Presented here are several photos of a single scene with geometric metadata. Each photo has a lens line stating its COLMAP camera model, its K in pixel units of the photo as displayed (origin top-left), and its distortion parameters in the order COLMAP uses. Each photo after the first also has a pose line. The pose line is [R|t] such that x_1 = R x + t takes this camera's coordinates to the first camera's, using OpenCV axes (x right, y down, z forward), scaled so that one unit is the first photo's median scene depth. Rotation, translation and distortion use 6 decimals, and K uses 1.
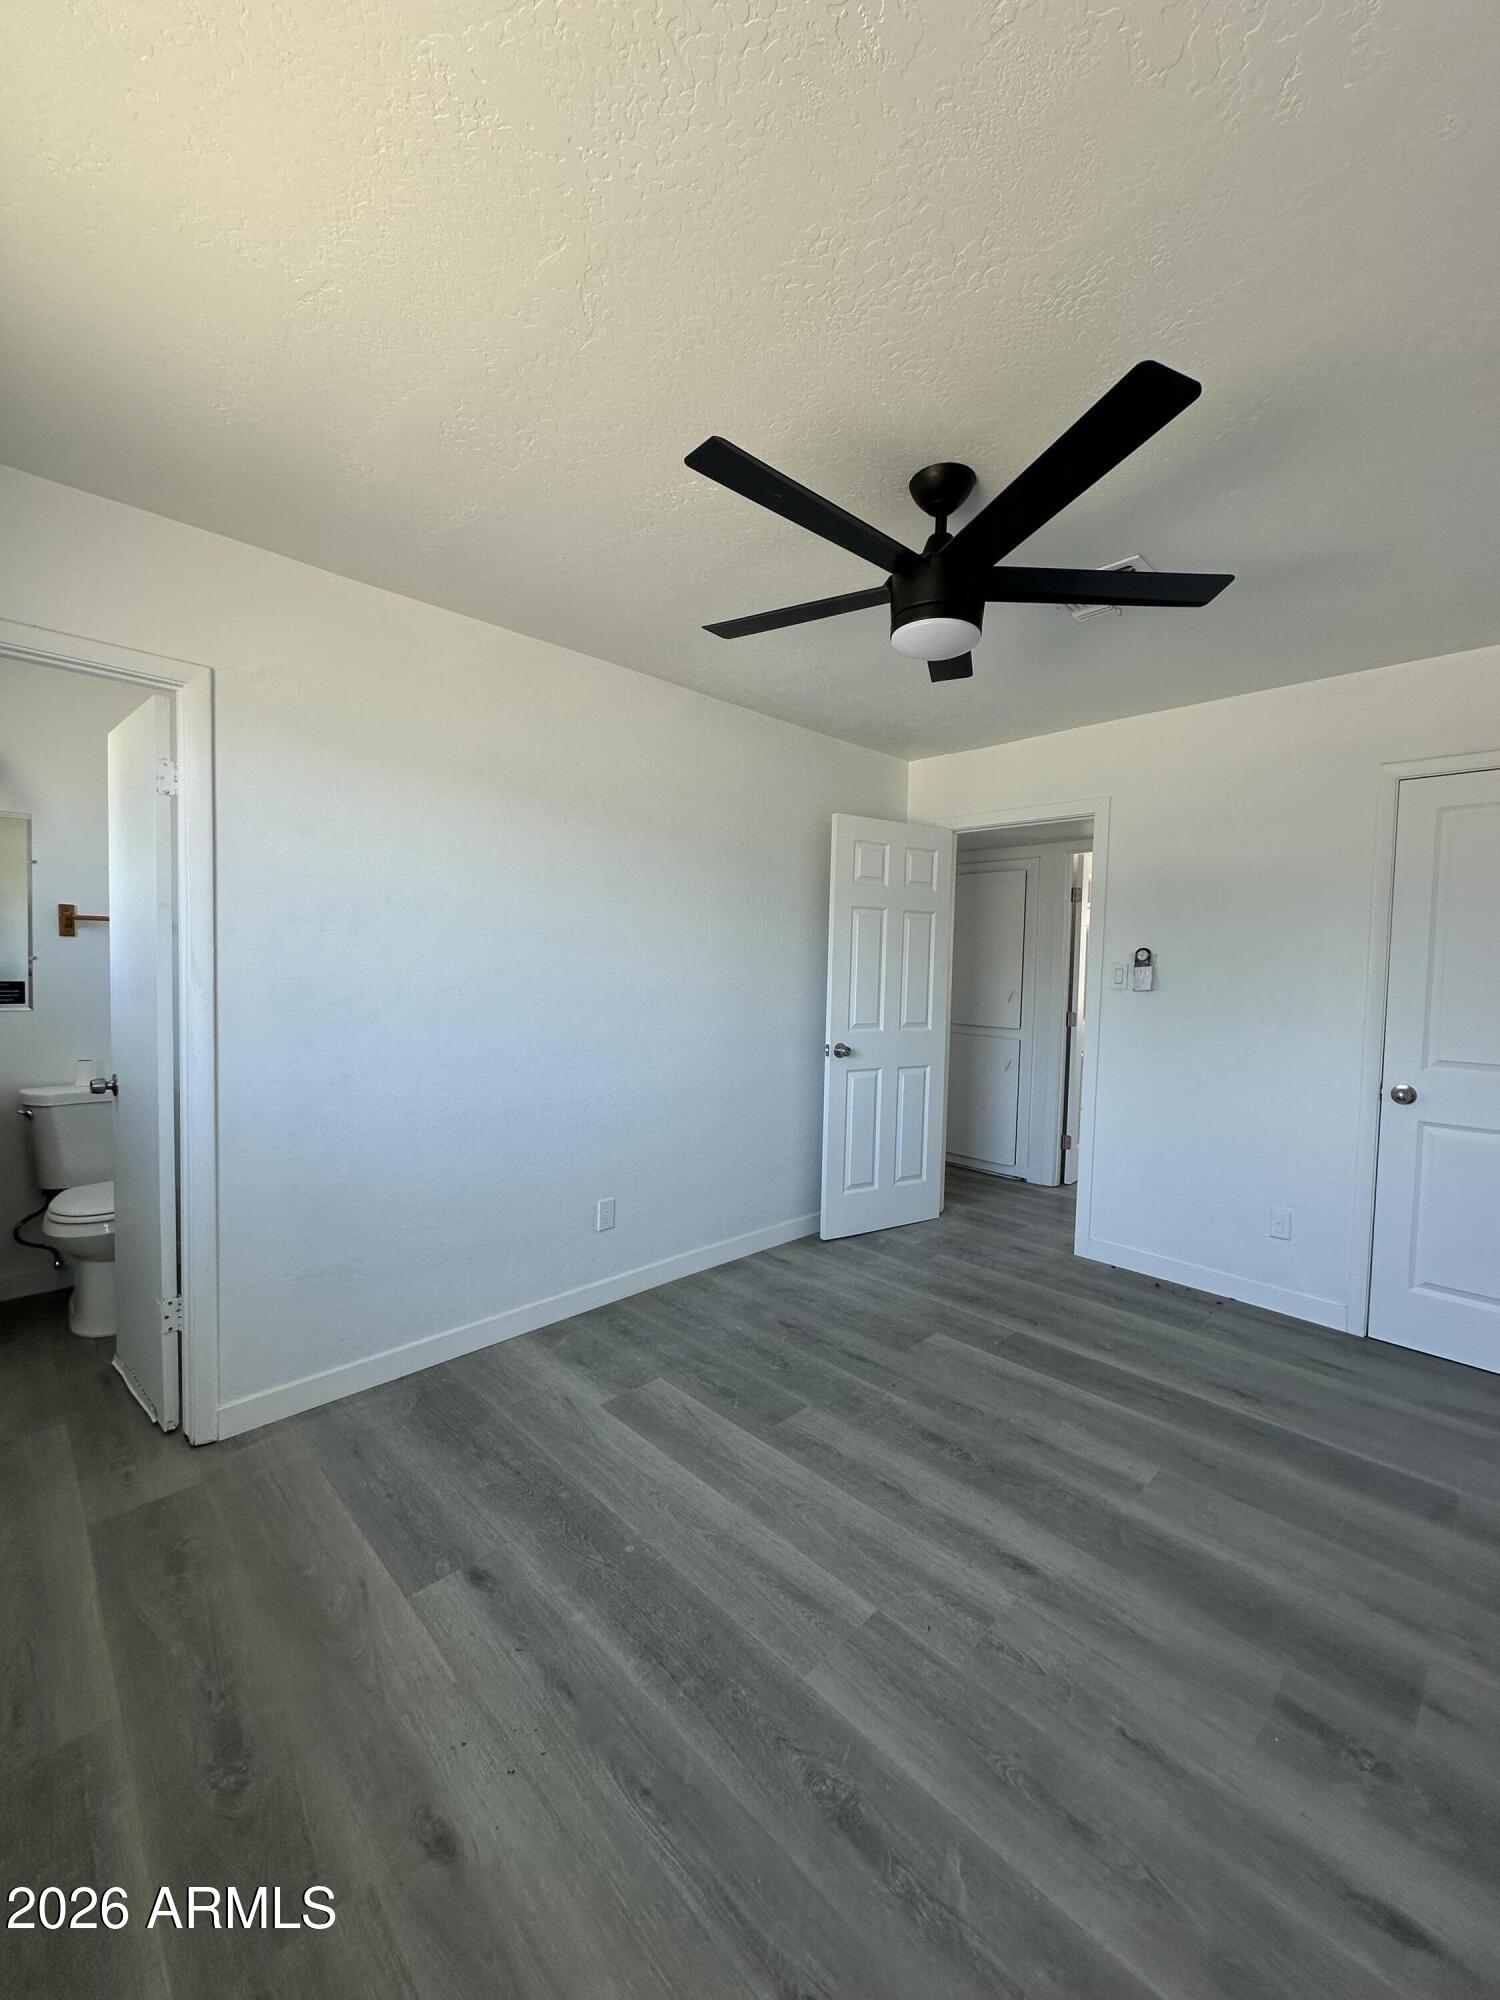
lens RADIAL K [[796.5, 0, 750.0], [0, 796.5, 1000.0], [0, 0, 1]] dist [-0.001418, -0.000221]
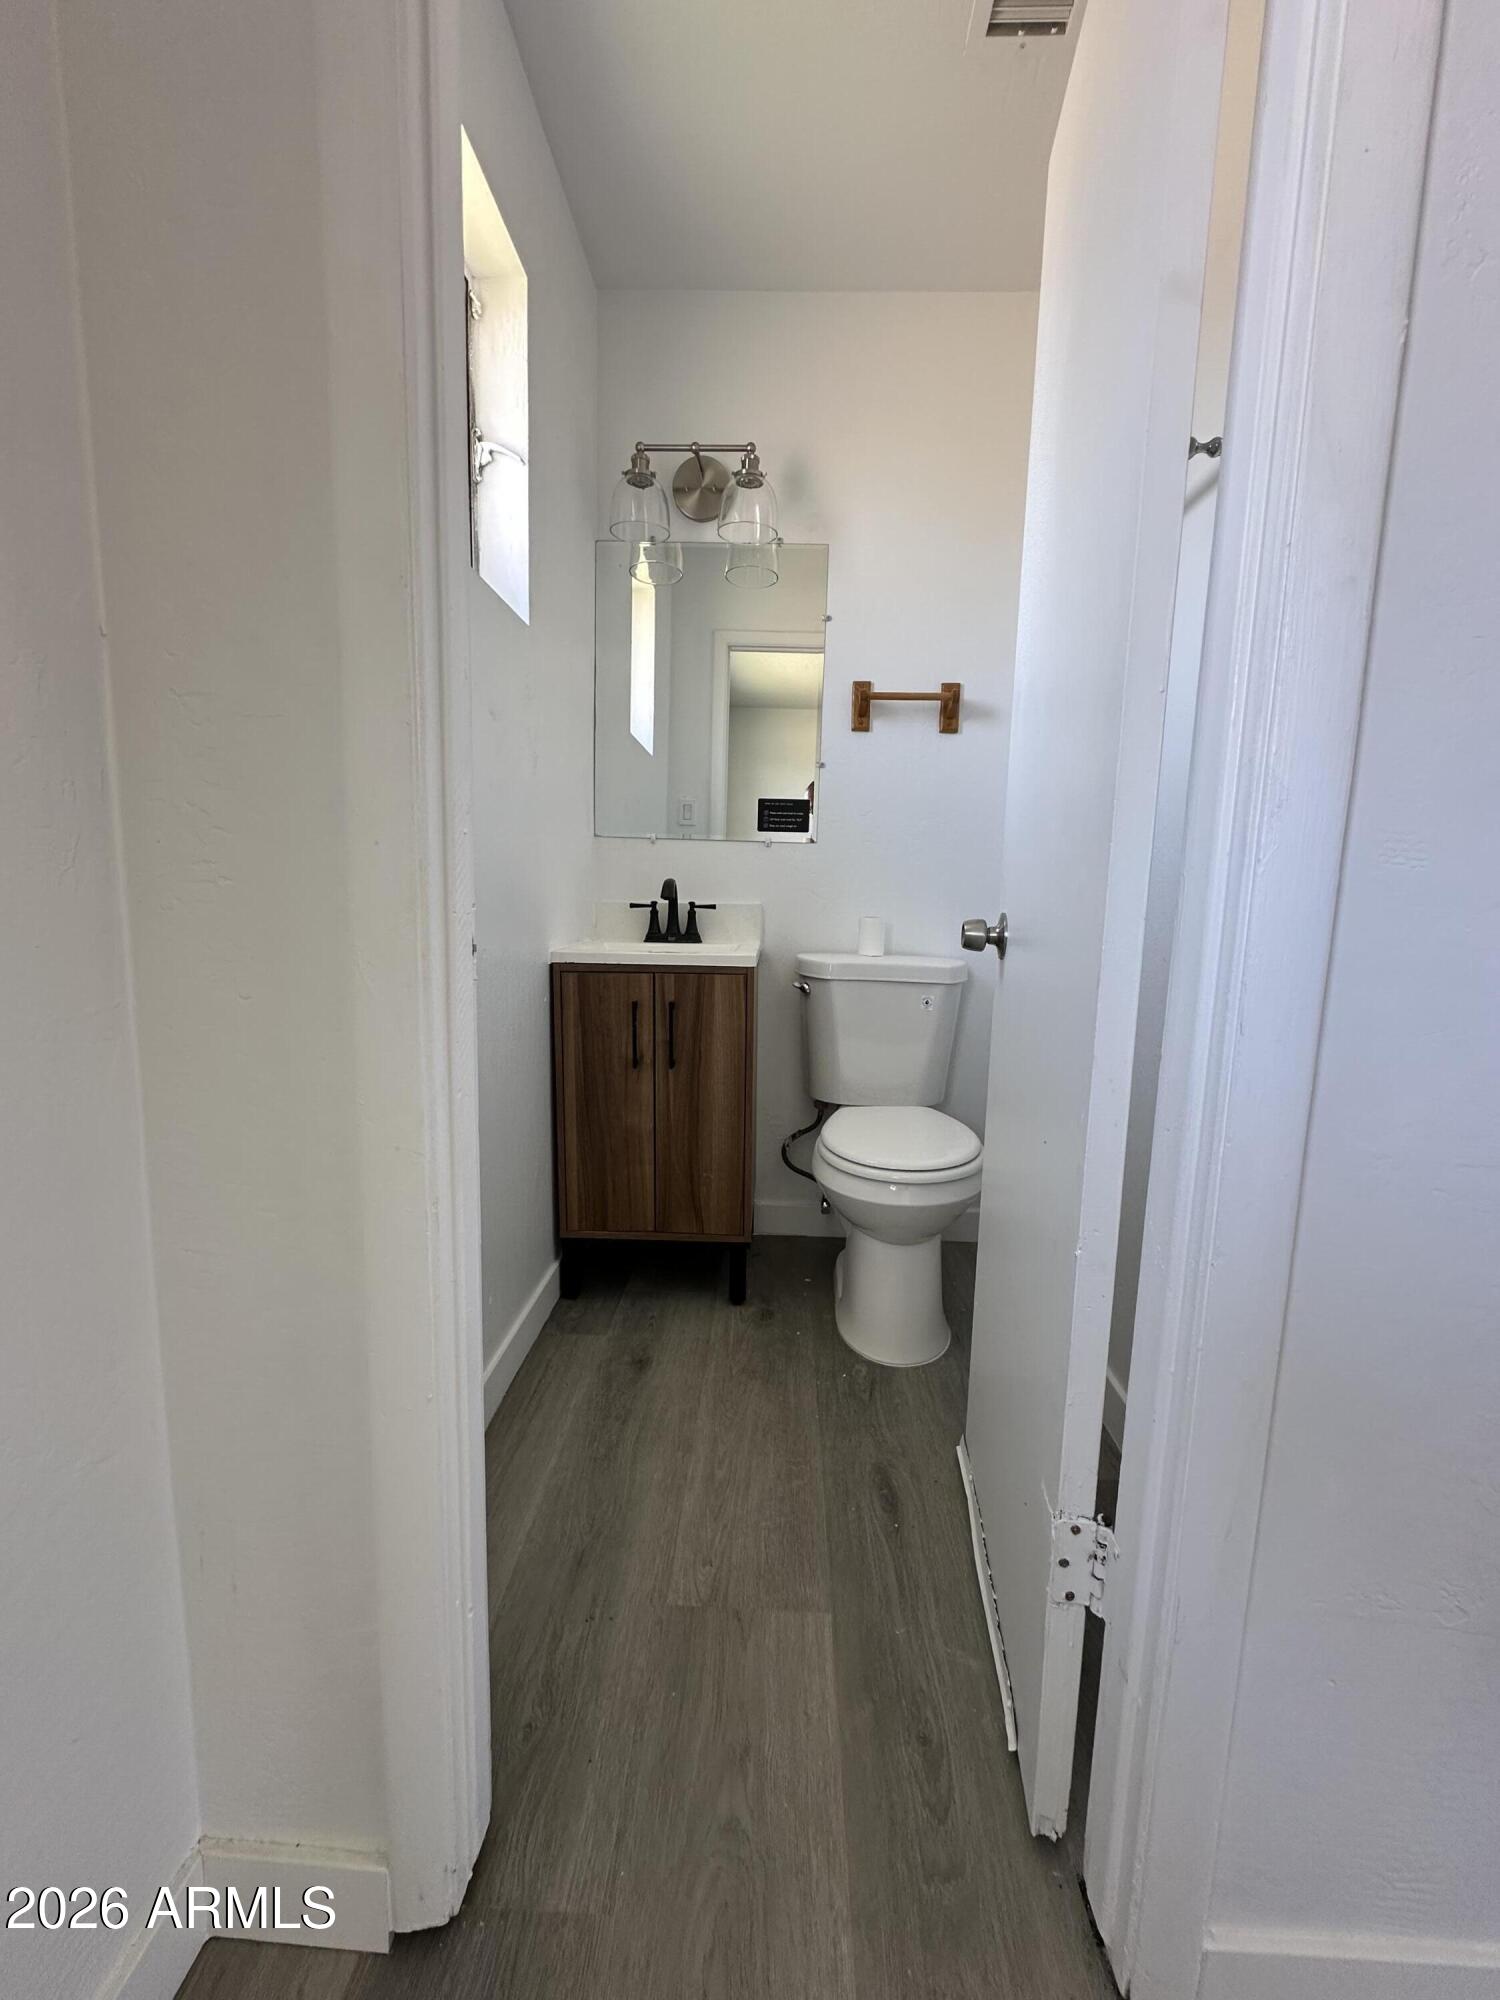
lens RADIAL K [[796.5, 0, 750.0], [0, 796.5, 1000.0], [0, 0, 1]] dist [-0.001418, -0.000221]
pose [[0.686743, 0.094417, -0.720742, -0.441562], [-0.039731, 0.994922, 0.092478, 0.091339], [0.725813, -0.034873, 0.687007, 0.491177]]
